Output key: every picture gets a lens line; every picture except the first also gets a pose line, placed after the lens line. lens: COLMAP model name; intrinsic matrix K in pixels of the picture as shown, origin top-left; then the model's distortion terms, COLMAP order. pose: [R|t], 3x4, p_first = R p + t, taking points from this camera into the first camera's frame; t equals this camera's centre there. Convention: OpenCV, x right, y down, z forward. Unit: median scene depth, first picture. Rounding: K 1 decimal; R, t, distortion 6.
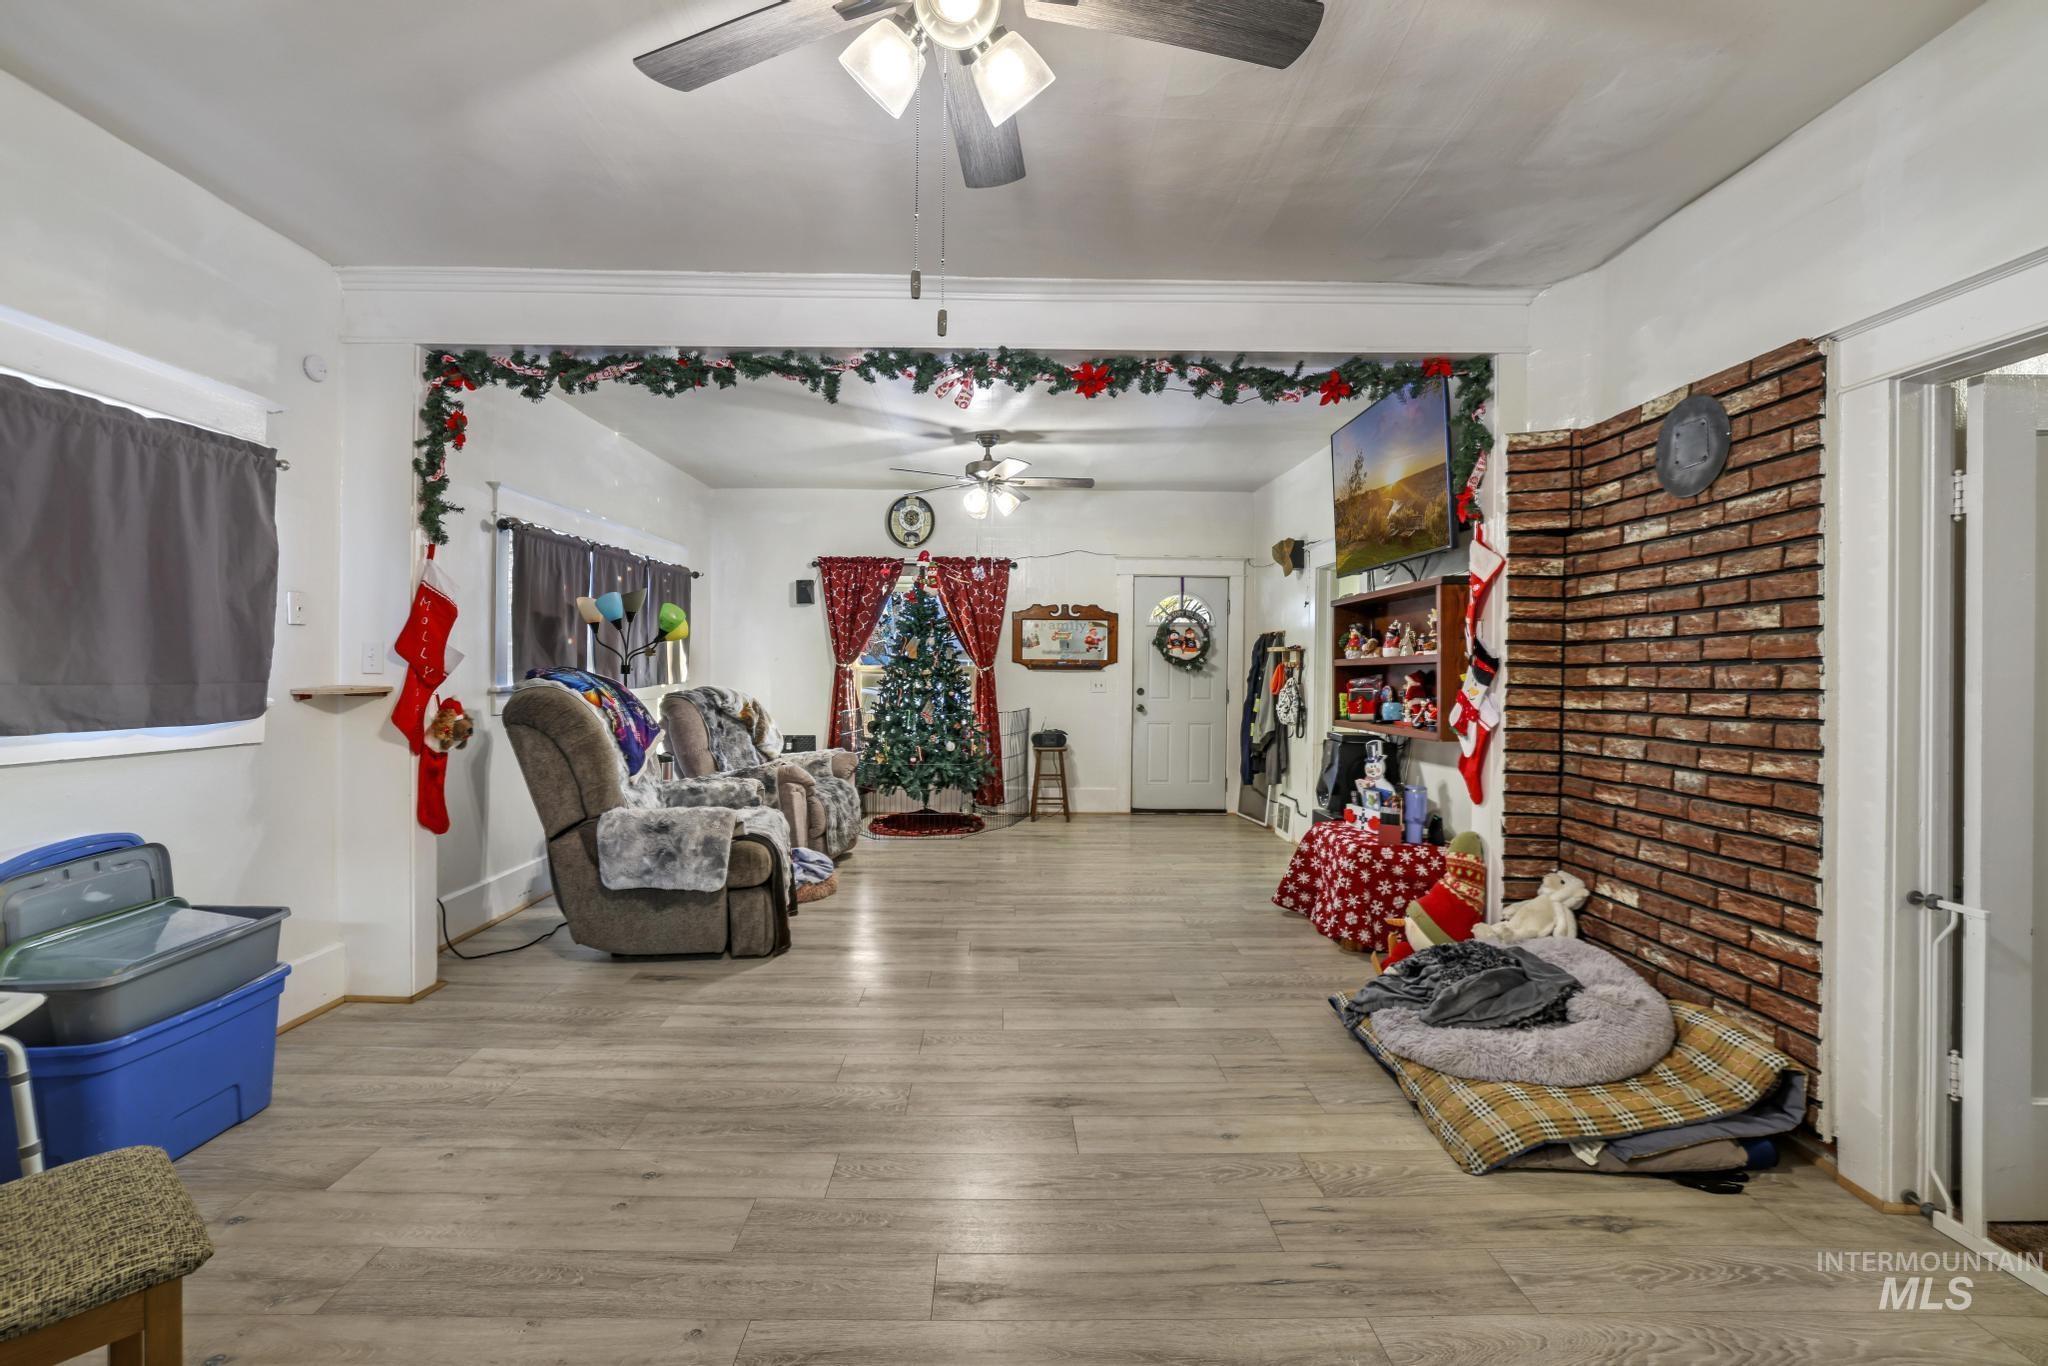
lens RADIAL K [[900.2, 0, 1032.6], [0, 900.2, 665.0], [0, 0, 1]] dist [-0.014103, 0.000016]
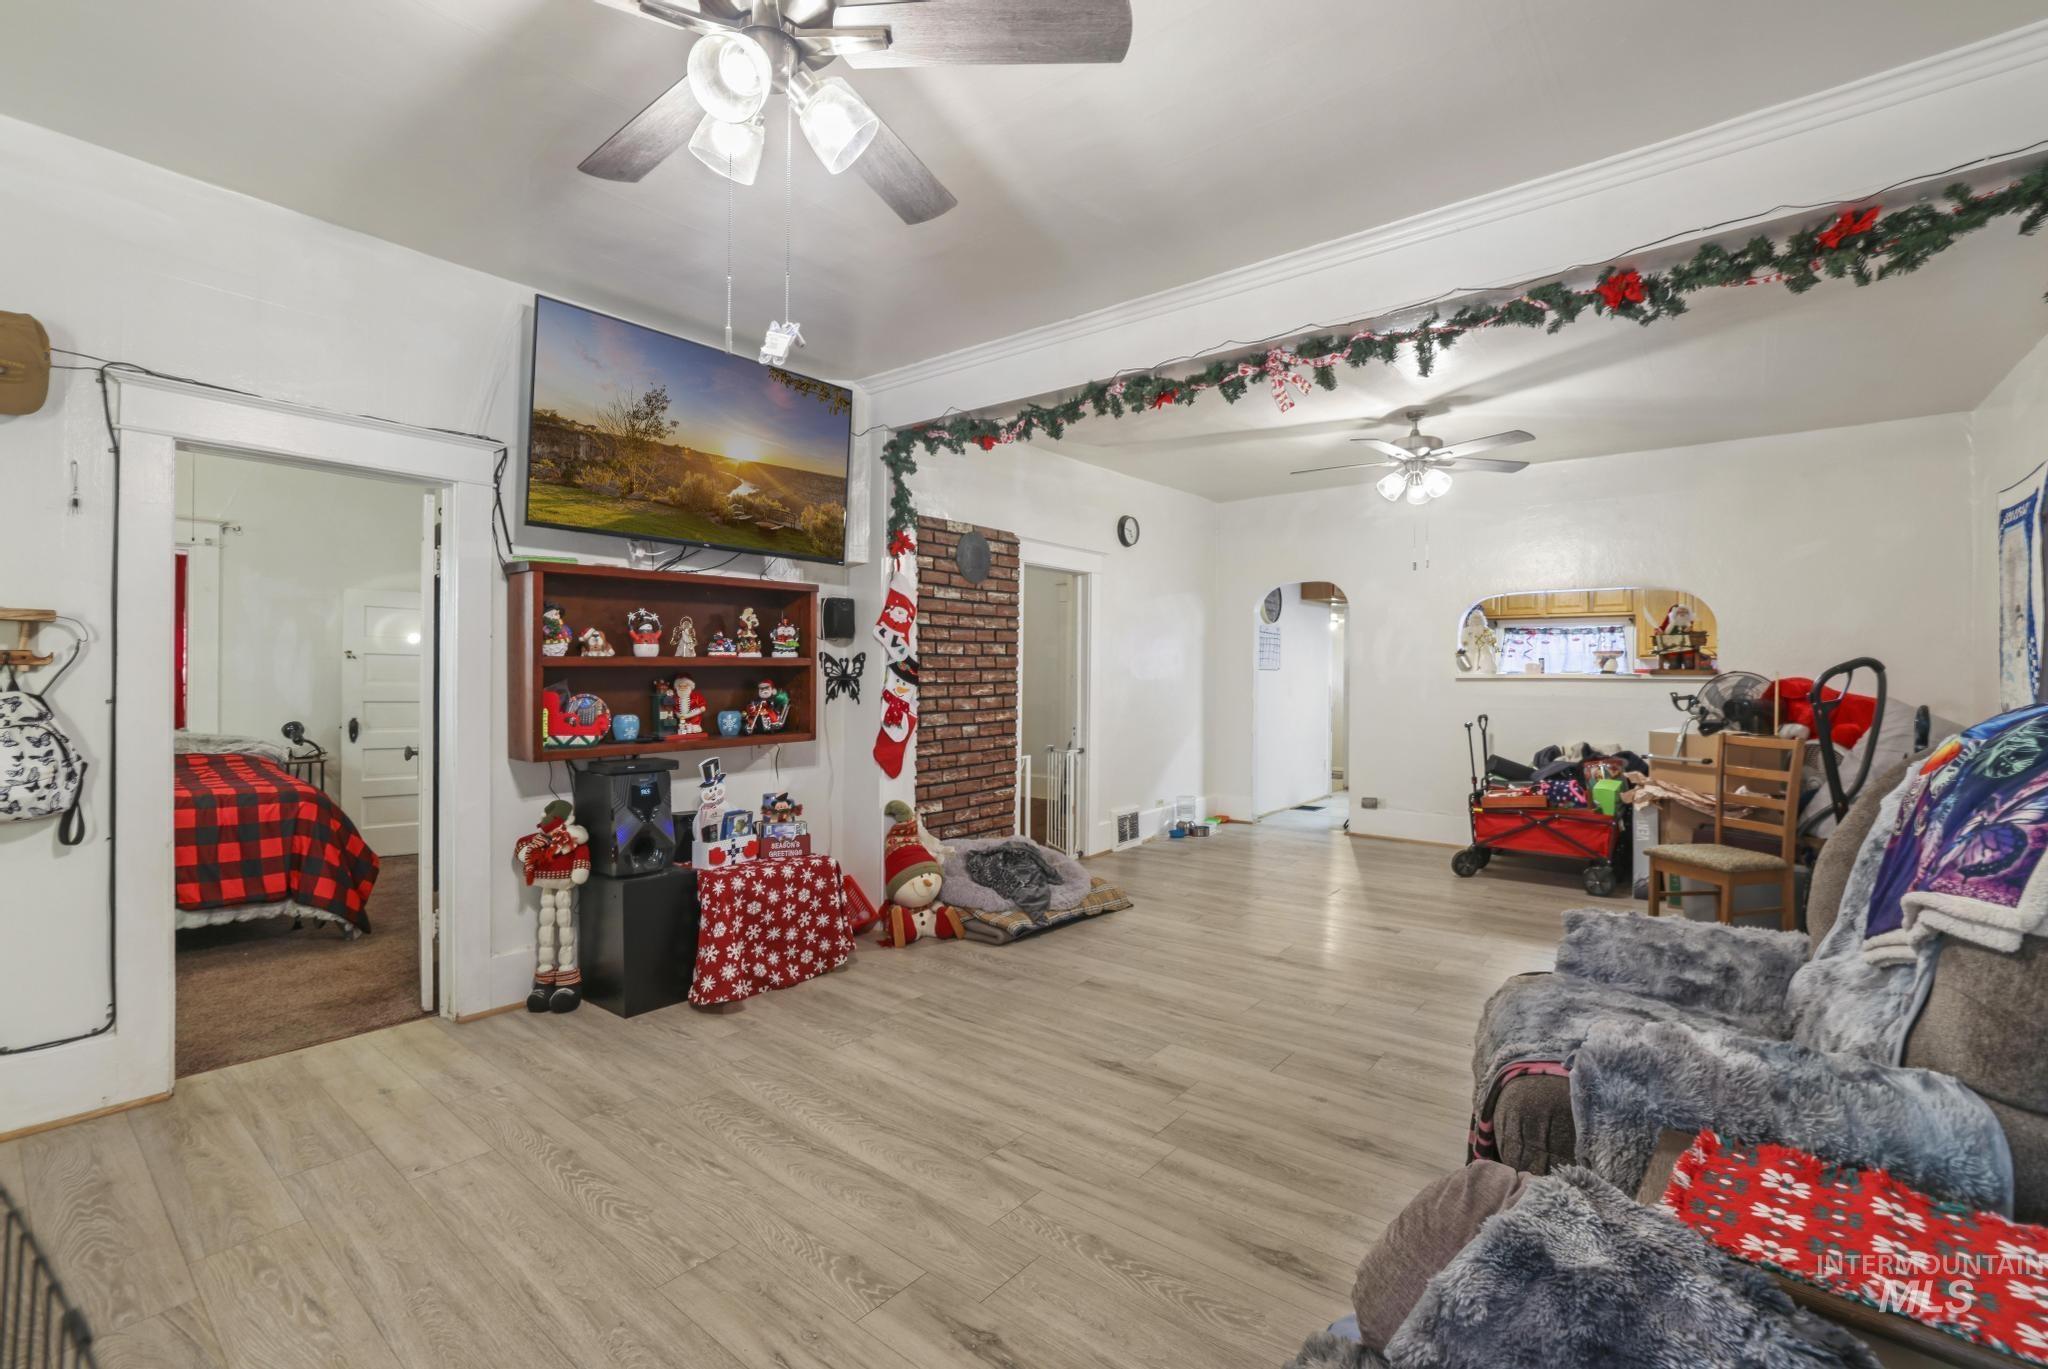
lens RADIAL K [[900.2, 0, 1035.8], [0, 900.2, 684.0], [0, 0, 1]] dist [-0.014103, 0.000016]
pose [[-0.764671, -0.014683, 0.644254, -0.602573], [-0.009147, 0.999887, 0.011931, 0.004895], [-0.644356, 0.003230, -0.764719, 2.312144]]
